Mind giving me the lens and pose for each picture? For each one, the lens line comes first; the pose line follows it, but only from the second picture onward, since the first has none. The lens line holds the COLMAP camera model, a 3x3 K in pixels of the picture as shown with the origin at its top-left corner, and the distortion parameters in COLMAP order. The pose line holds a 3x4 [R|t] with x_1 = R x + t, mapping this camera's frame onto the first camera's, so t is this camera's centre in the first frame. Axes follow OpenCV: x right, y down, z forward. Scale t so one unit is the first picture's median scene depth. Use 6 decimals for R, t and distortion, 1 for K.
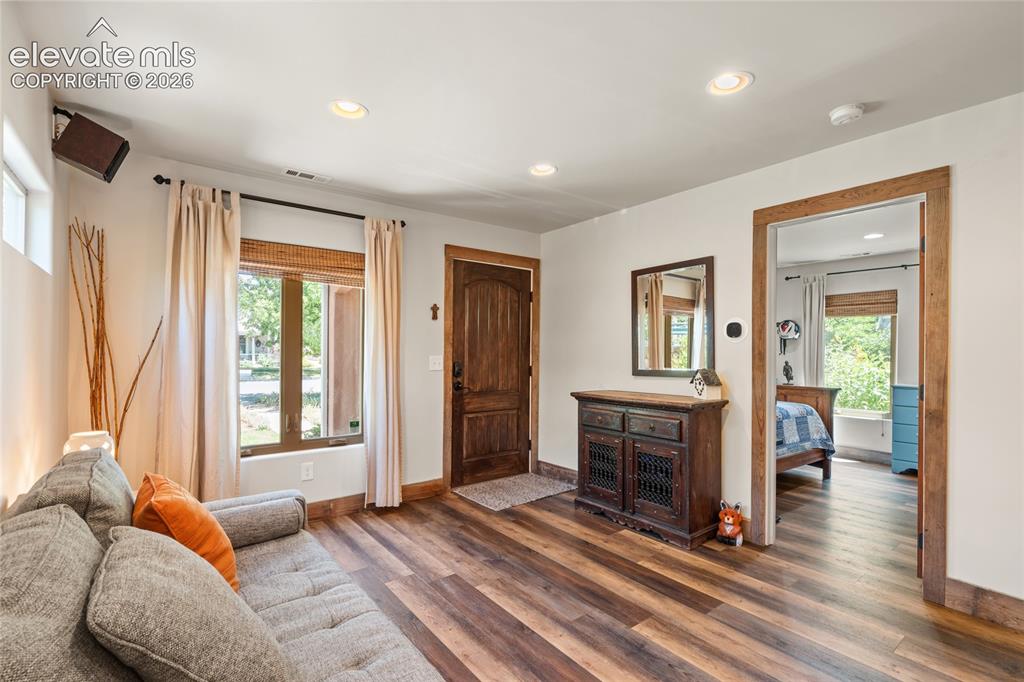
lens RADIAL K [[469.1, 0, 508.2], [0, 469.1, 349.2], [0, 0, 1]] dist [0.002500, 0.000371]
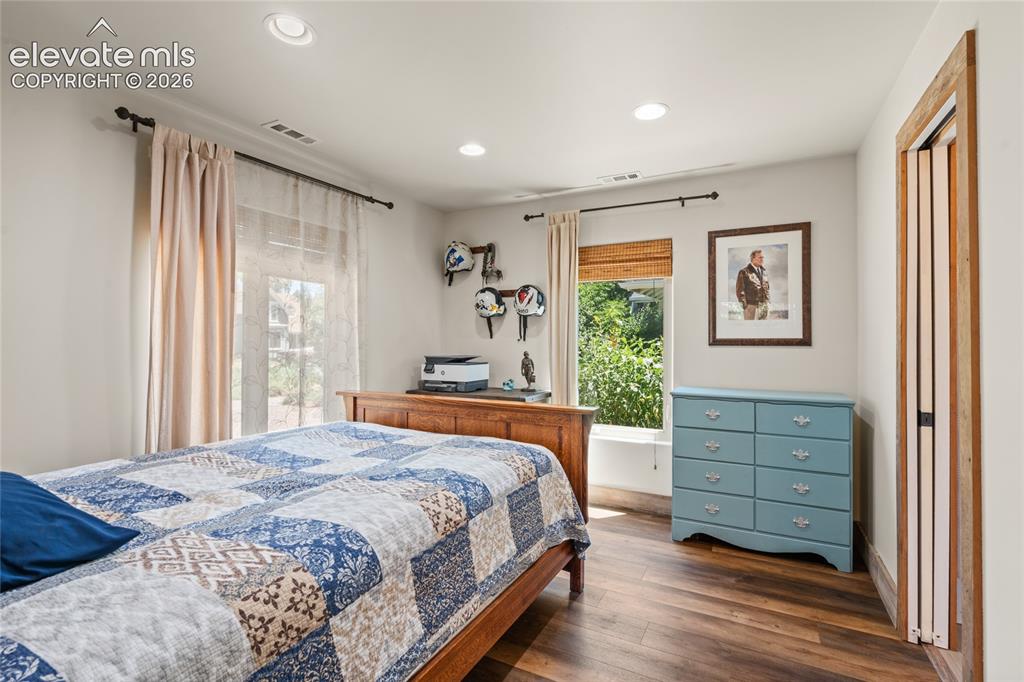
lens RADIAL K [[469.3, 0, 513.7], [0, 469.3, 331.5], [0, 0, 1]] dist [0.000527, 0.000017]
pose [[0.906577, 0.000002, 0.422041, 0.332822], [0.003478, 0.999966, -0.007477, 0.003788], [-0.422026, 0.008247, 0.906546, 0.470132]]
